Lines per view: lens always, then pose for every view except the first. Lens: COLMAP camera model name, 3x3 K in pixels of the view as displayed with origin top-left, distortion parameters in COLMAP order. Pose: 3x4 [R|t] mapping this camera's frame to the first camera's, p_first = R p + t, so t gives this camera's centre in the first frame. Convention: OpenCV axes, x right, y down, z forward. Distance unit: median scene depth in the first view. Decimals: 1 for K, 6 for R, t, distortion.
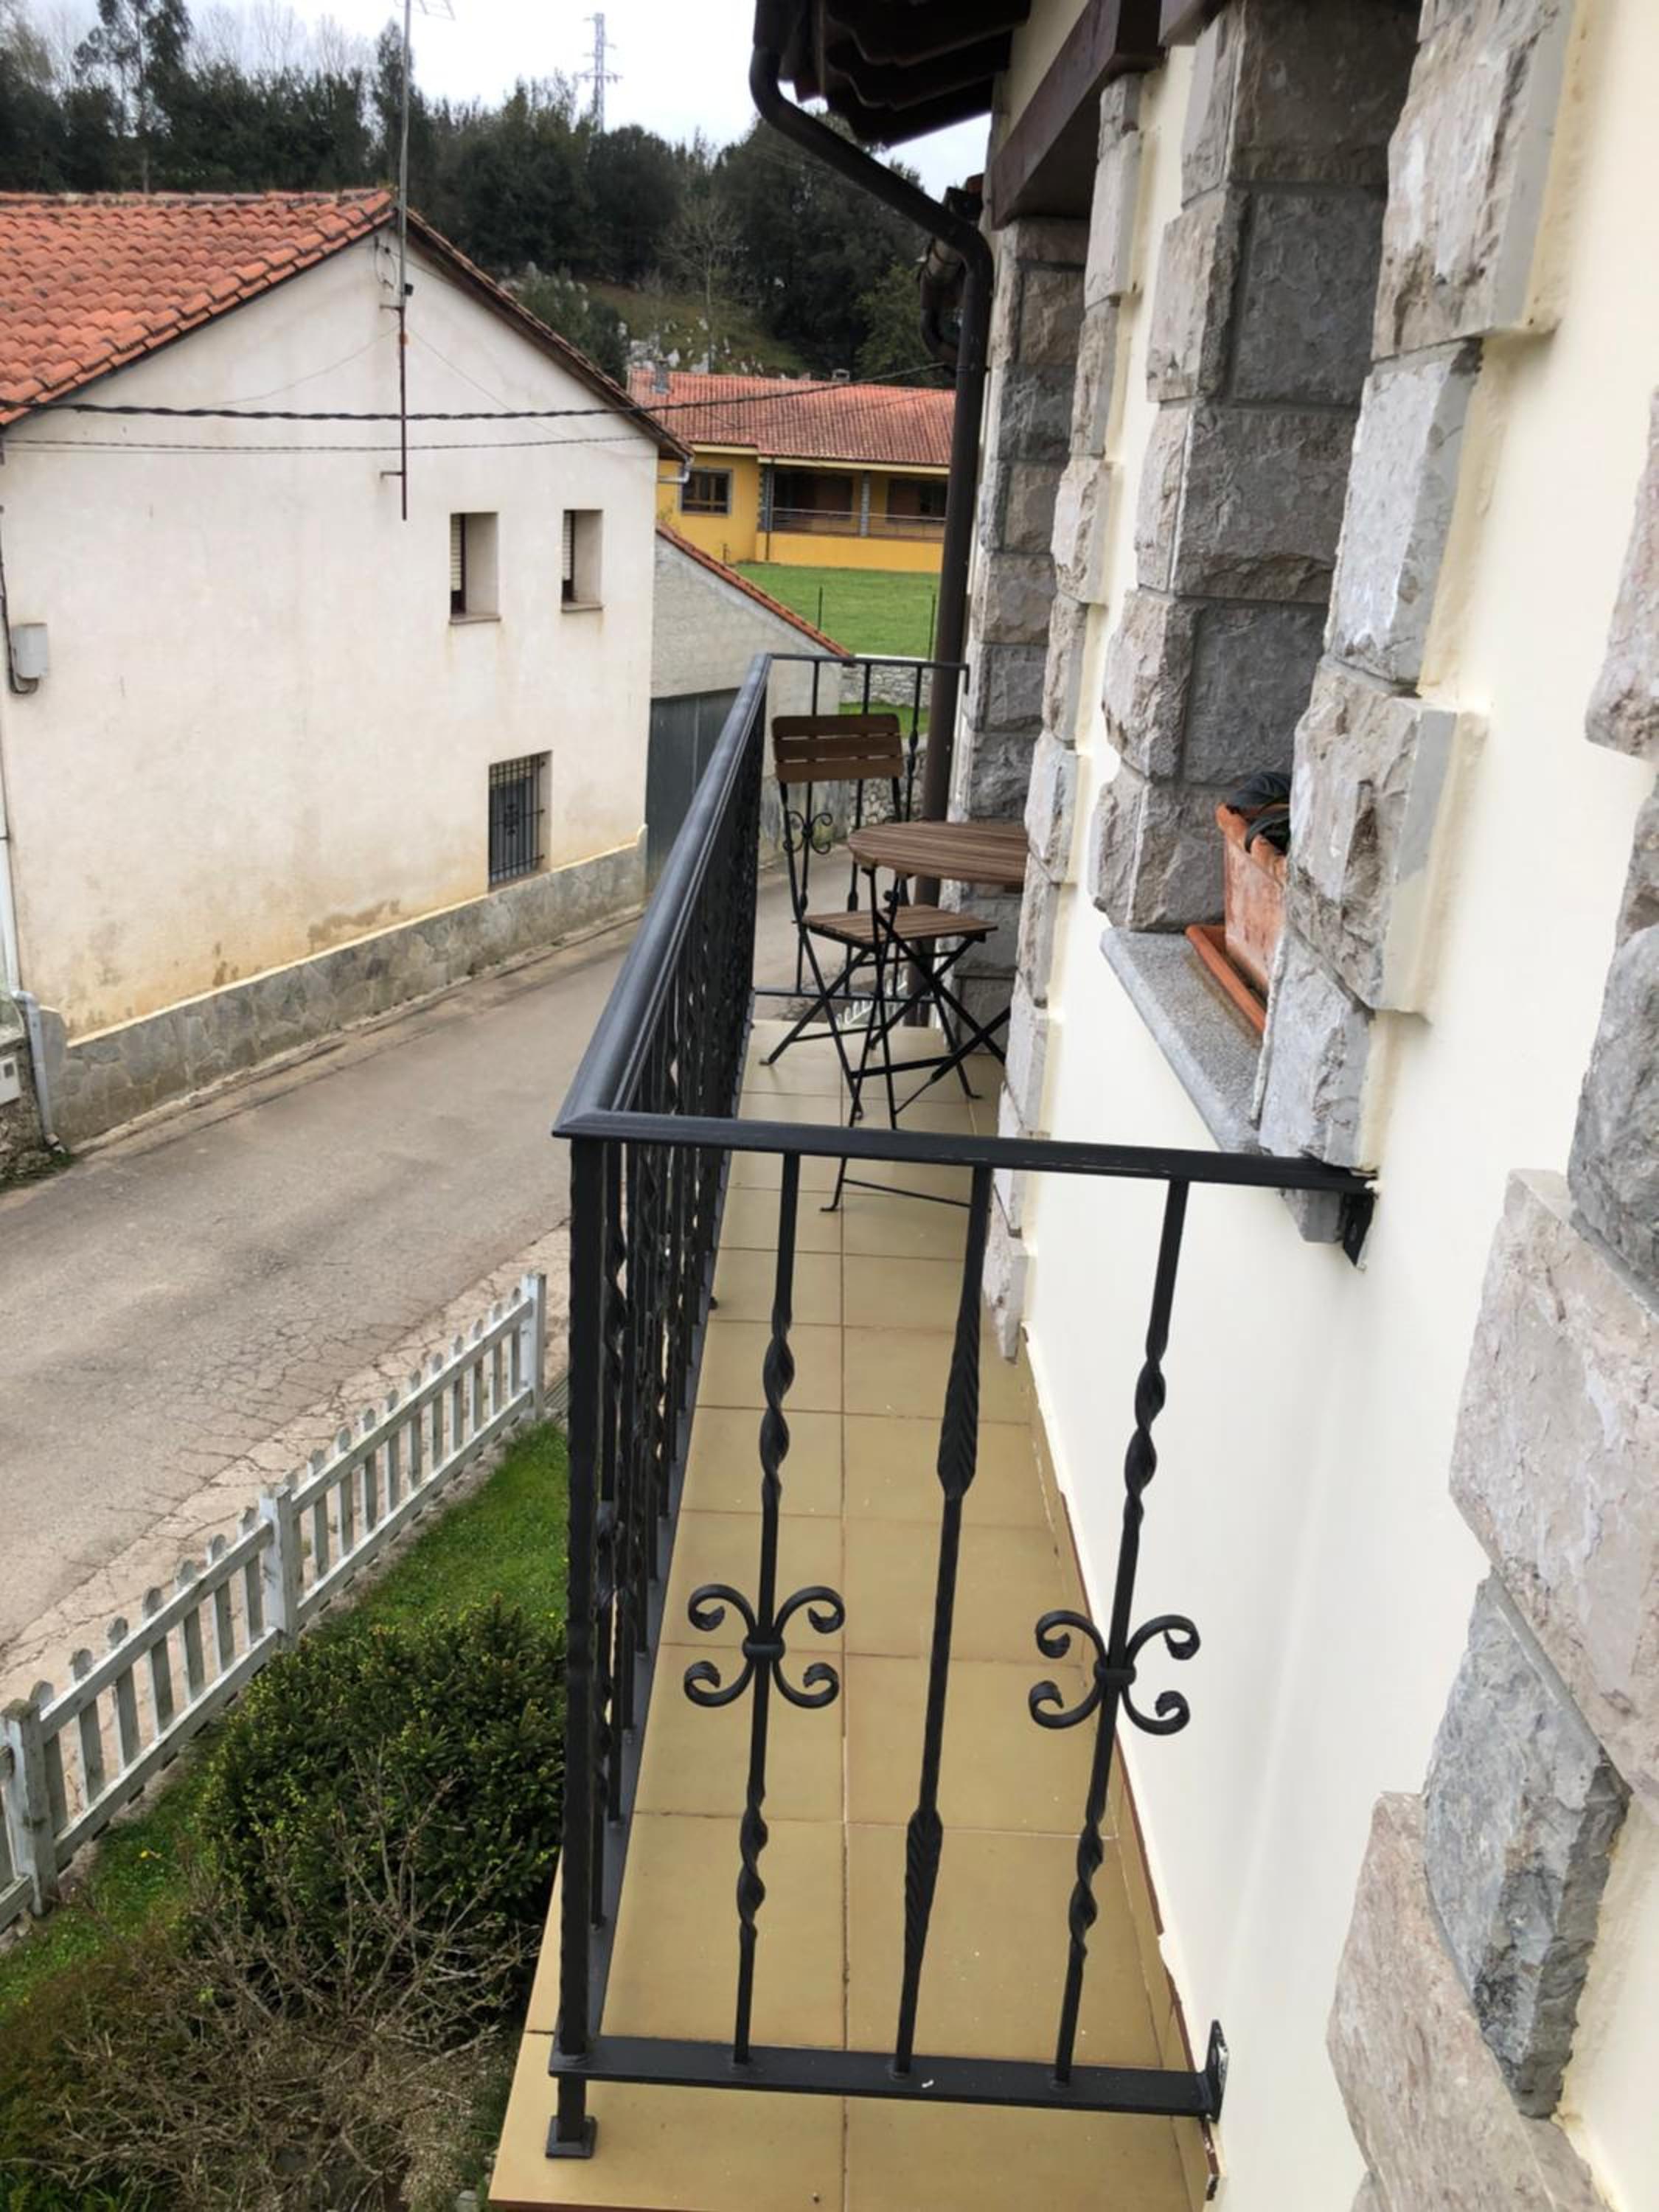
lens RADIAL K [[1752.3, 0, 829.5], [0, 1752.3, 1106.0], [0, 0, 1]] dist [0.009508, 0.005441]
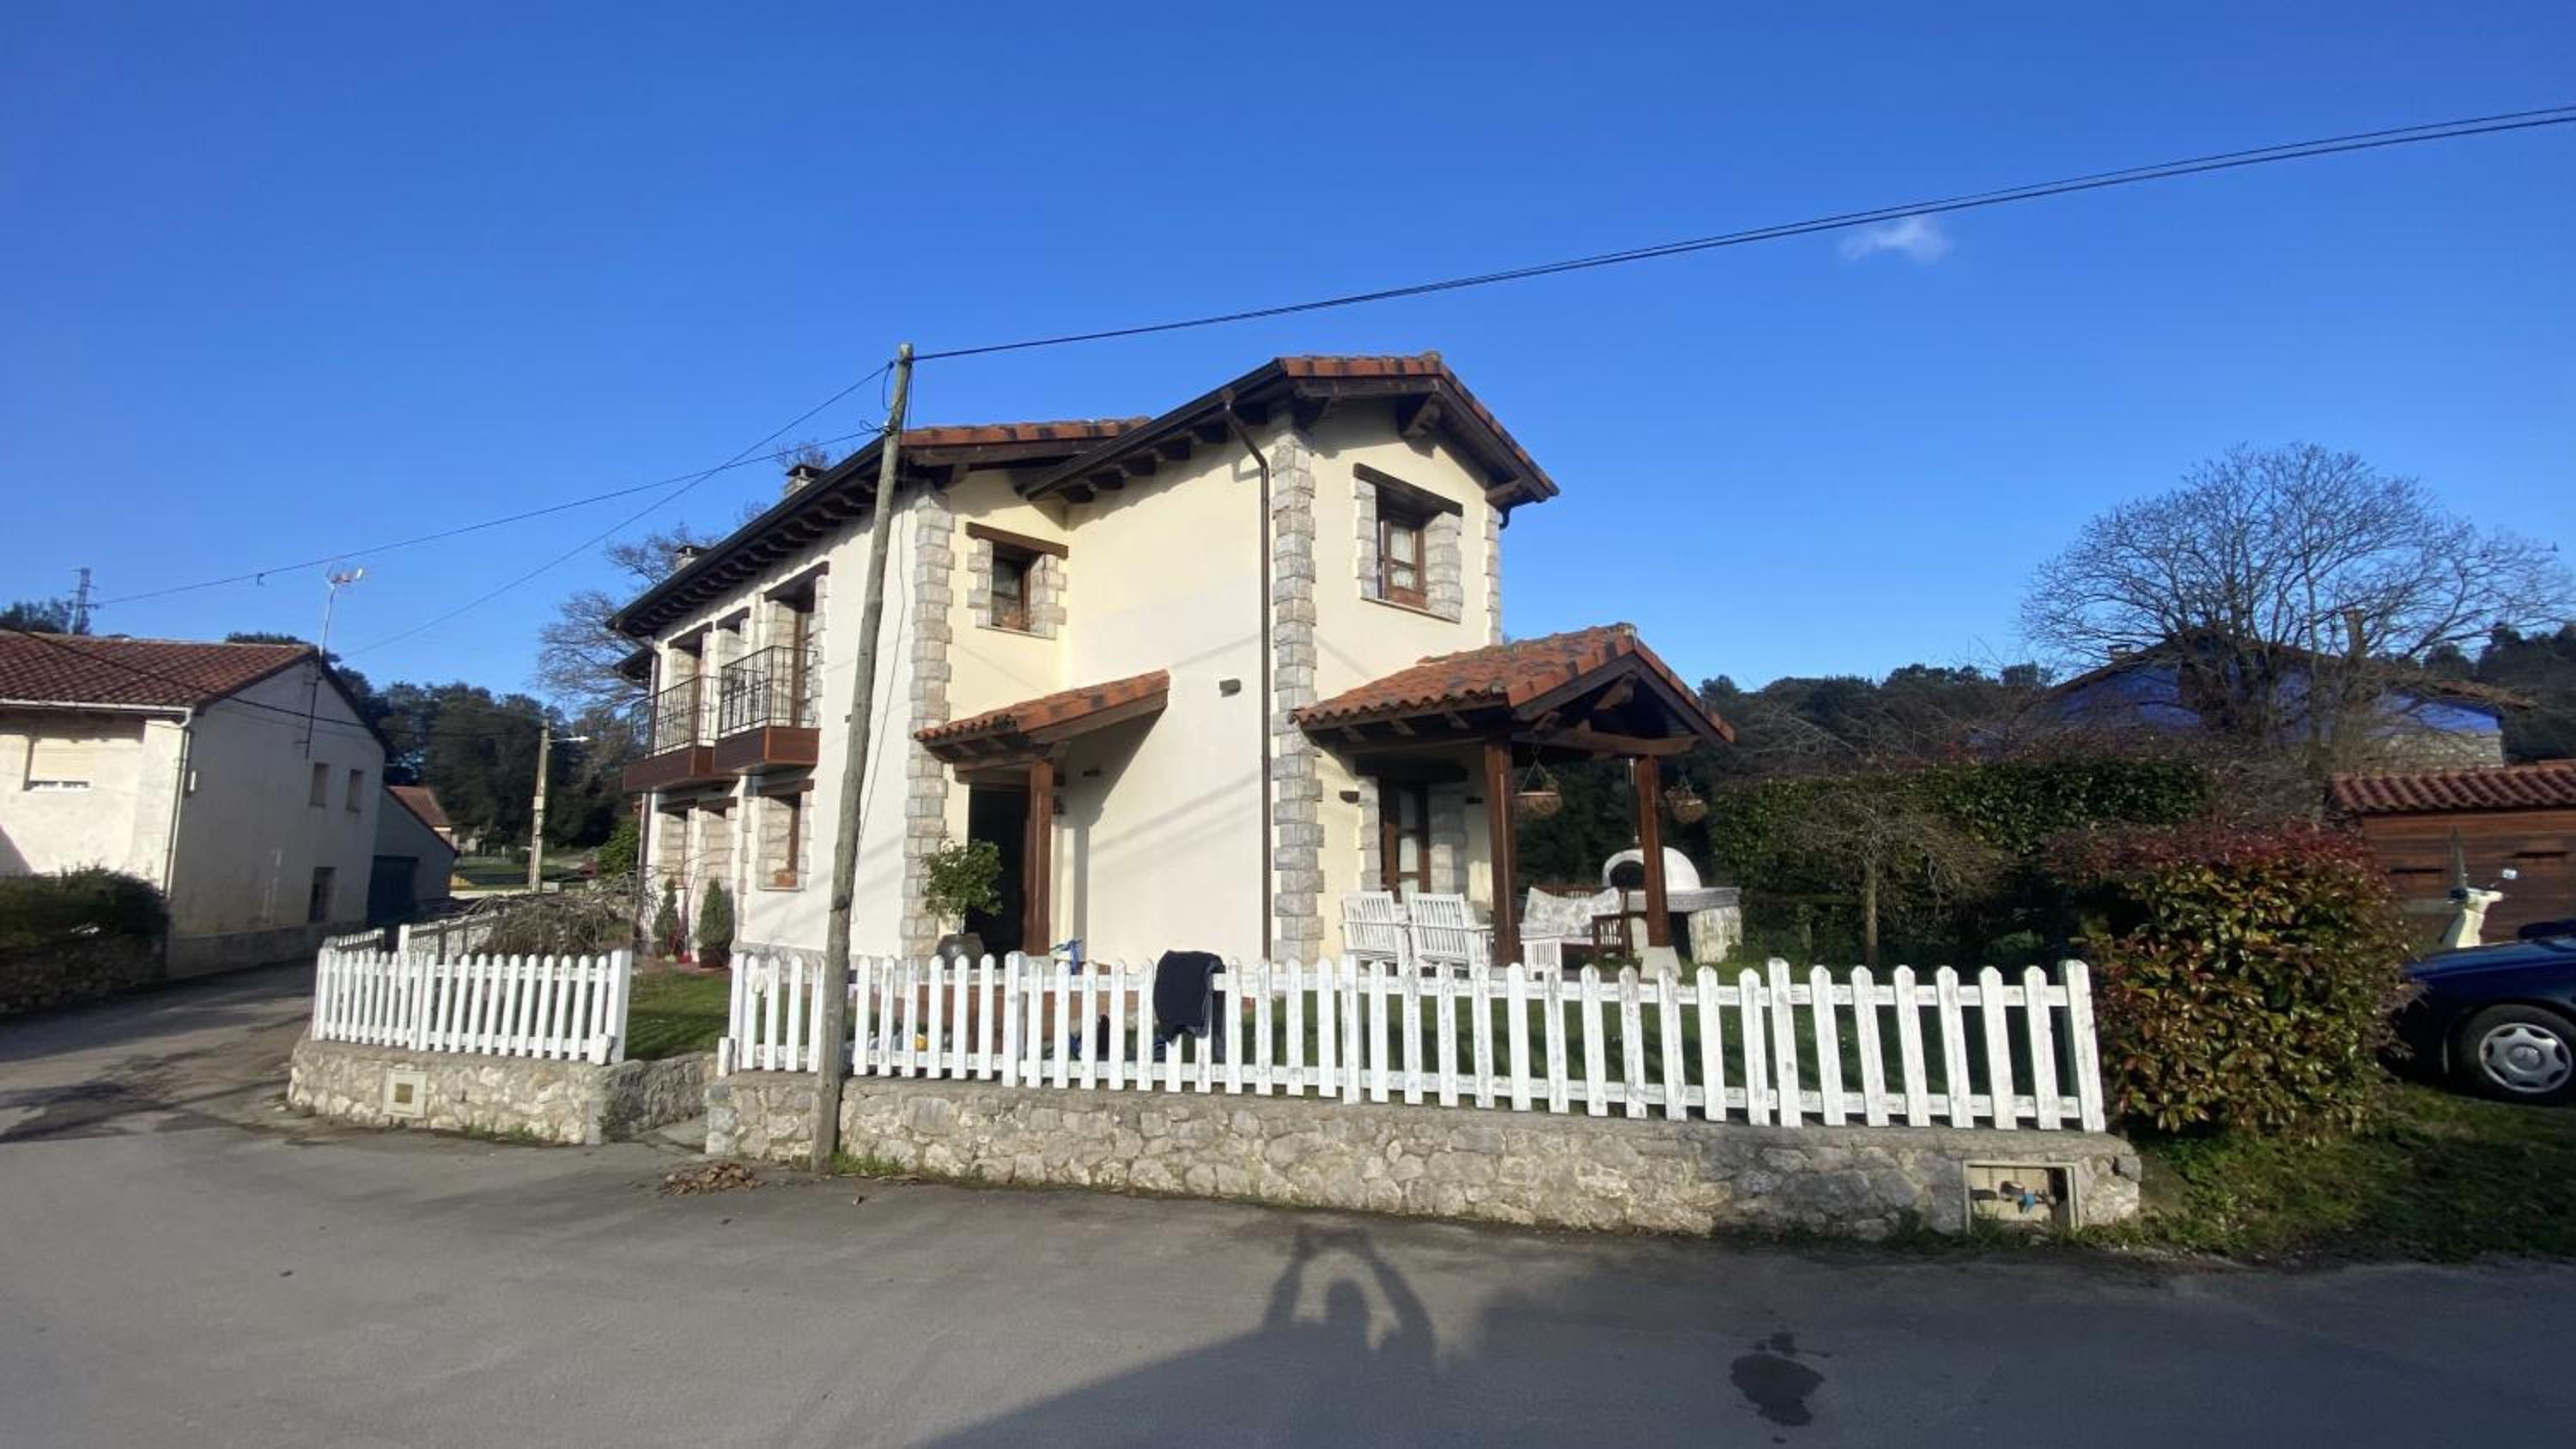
lens RADIAL K [[1059.2, 0, 1293.3], [0, 1059.2, 741.4], [0, 0, 1]] dist [0.002640, -0.014000]
pose [[0.694593, 0.017451, 0.719191, -0.254887], [0.299965, 0.901631, -0.311582, 0.408545], [-0.653882, 0.432155, 0.621032, -0.668126]]
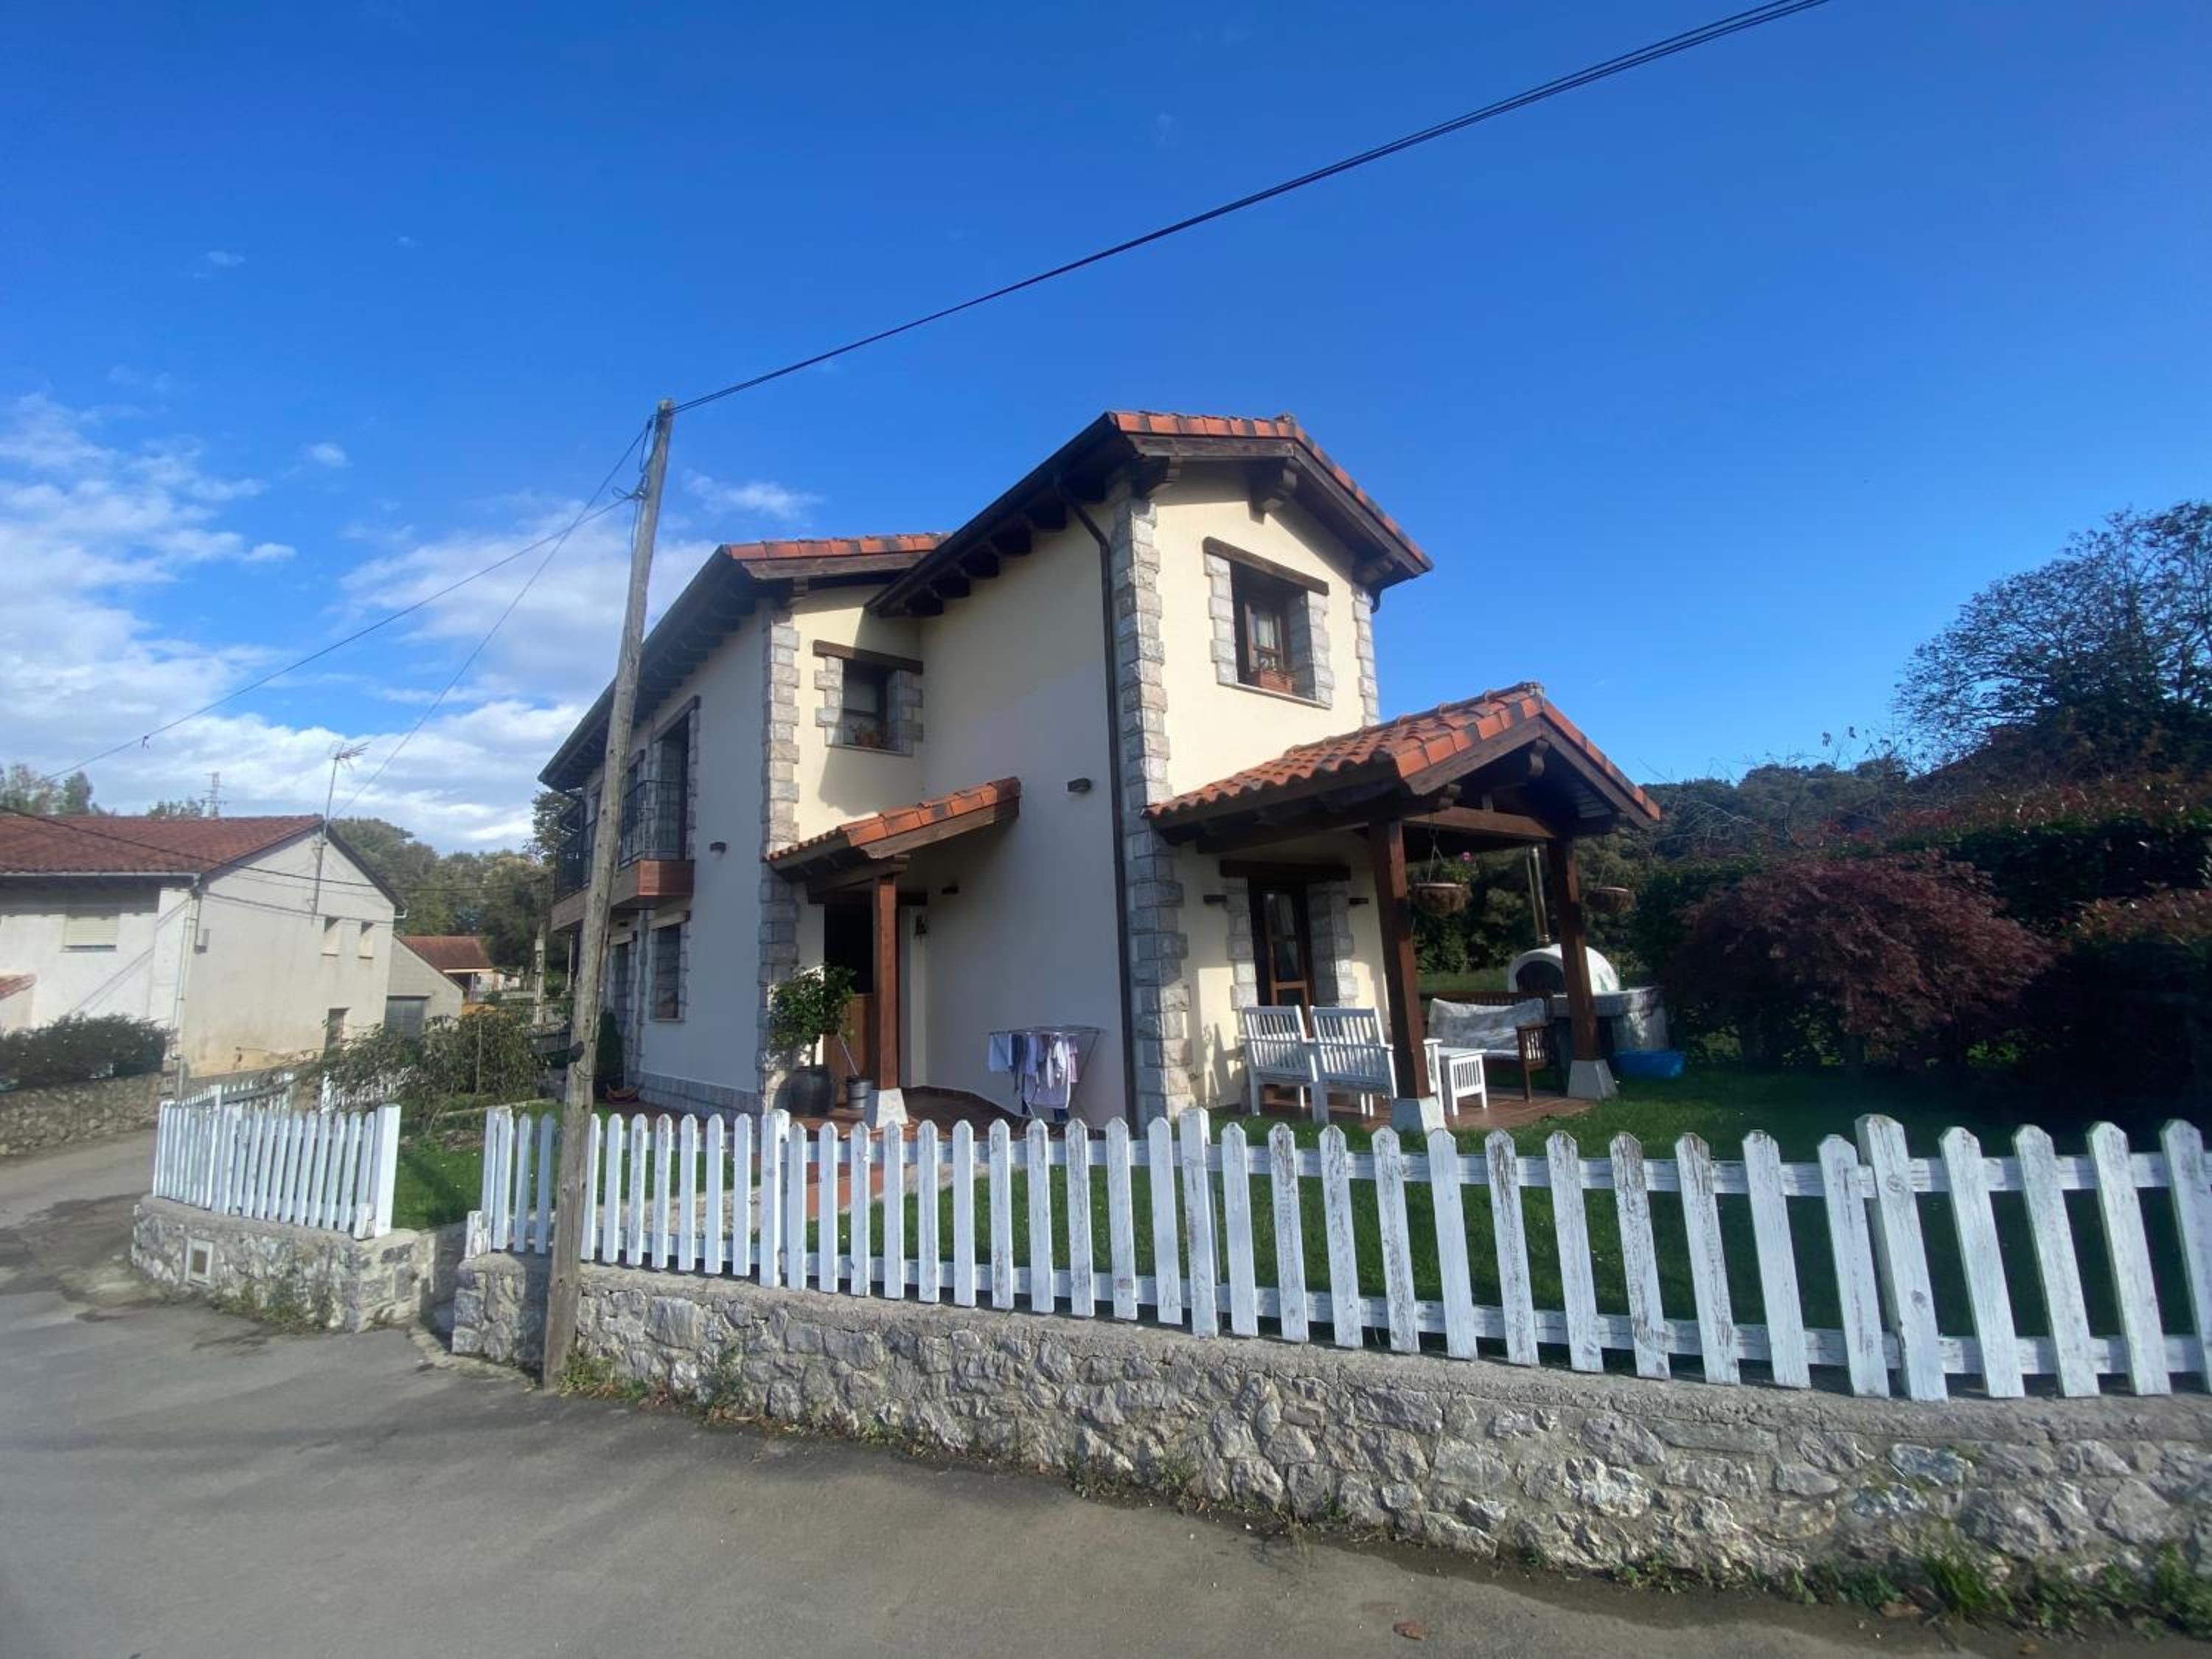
lens RADIAL K [[903.9, 0, 1109.2], [0, 903.9, 846.2], [0, 0, 1]] dist [0.003158, -0.014180]
pose [[0.759493, -0.000342, 0.650515, -0.155661], [0.311259, 0.878289, -0.362942, 0.387401], [-0.571216, 0.478131, 0.667161, -0.601299]]
